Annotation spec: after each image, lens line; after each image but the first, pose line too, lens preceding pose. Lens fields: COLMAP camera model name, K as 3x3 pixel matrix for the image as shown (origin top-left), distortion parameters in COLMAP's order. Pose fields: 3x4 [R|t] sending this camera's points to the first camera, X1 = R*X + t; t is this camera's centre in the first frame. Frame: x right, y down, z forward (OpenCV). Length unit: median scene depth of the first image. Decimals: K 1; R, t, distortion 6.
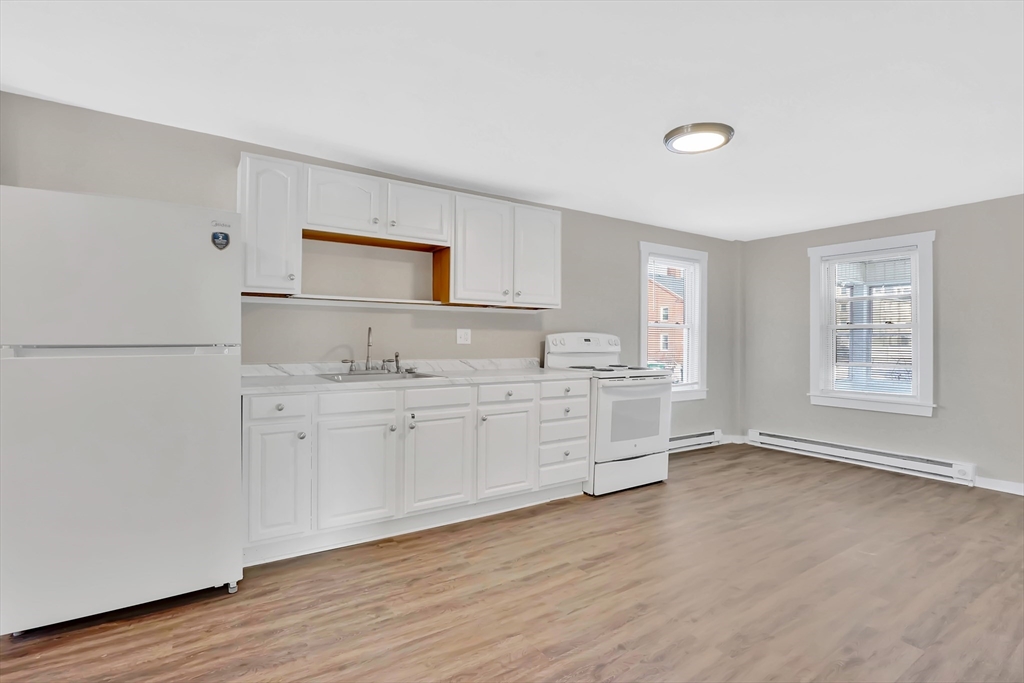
lens RADIAL K [[460.3, 0, 512.0], [0, 460.3, 341.5], [0, 0, 1]] dist [-0.049515, 0.013339]
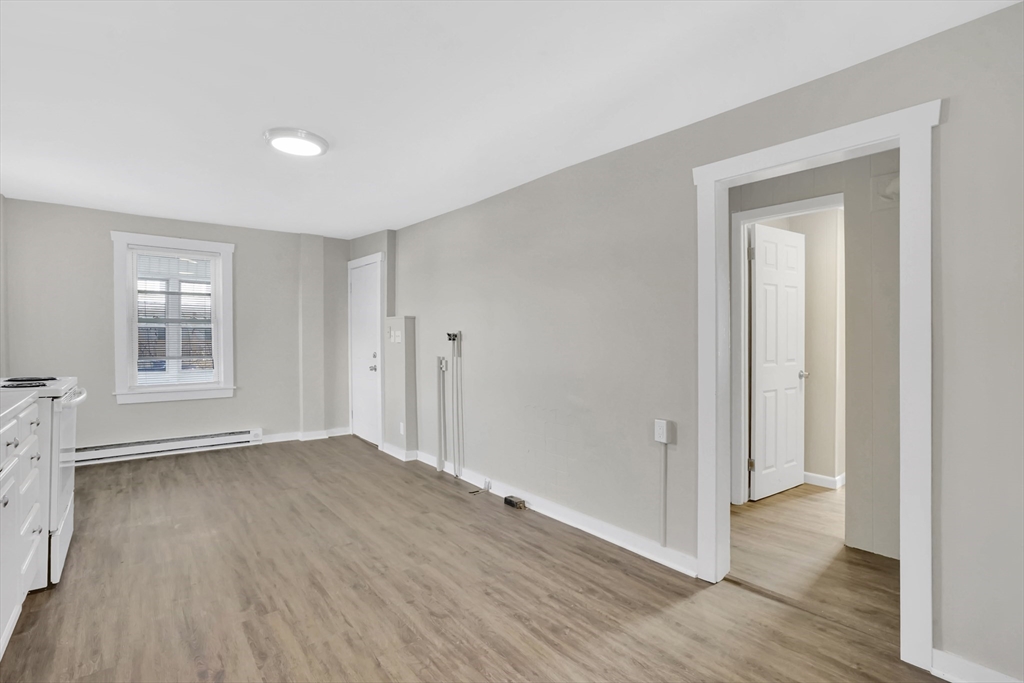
lens RADIAL K [[507.9, 0, 498.3], [0, 507.9, 323.8], [0, 0, 1]] dist [-0.058012, 0.026146]
pose [[-0.087719, 0.015571, 0.996024, -0.653993], [-0.001569, 0.999874, -0.015769, -0.013161], [-0.996144, -0.002946, -0.087684, 0.539075]]
